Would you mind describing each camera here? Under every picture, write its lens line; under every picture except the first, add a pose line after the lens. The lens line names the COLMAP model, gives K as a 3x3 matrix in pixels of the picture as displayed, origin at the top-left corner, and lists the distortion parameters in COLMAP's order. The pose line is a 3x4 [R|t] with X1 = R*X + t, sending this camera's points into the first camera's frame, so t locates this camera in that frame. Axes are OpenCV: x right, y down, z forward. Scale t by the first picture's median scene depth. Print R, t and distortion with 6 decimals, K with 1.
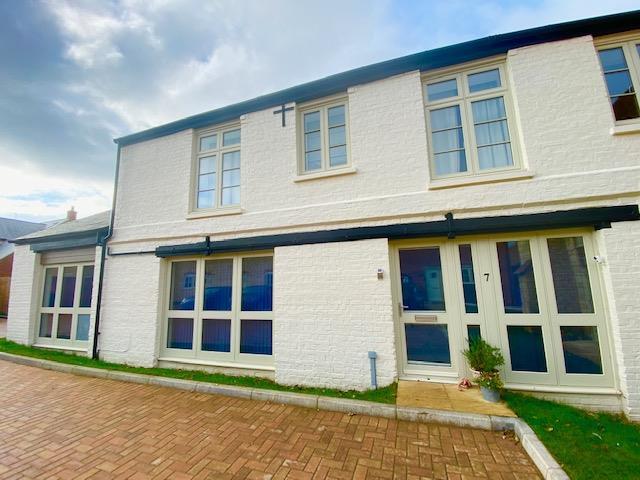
lens RADIAL K [[271.3, 0, 320.0], [0, 271.3, 240.0], [0, 0, 1]] dist [-0.003635, -0.012721]
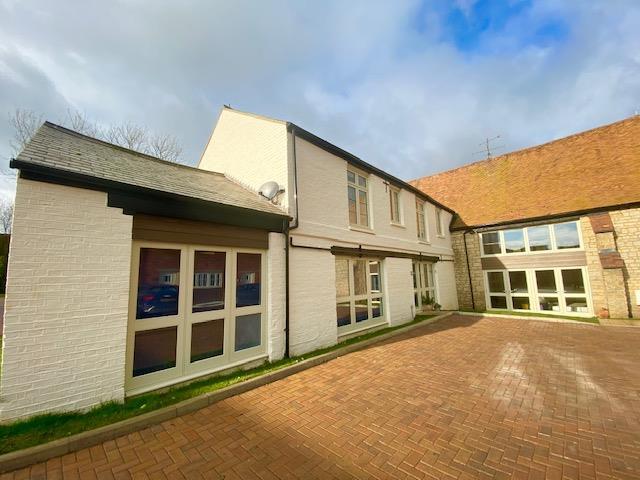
lens RADIAL K [[265.5, 0, 320.0], [0, 265.5, 240.0], [0, 0, 1]] dist [0.043760, -0.025139]
pose [[0.399858, 0.143535, 0.905269, -1.366309], [-0.126663, 0.986839, -0.100521, 0.100905], [-0.907783, -0.074470, 0.412776, 0.445468]]
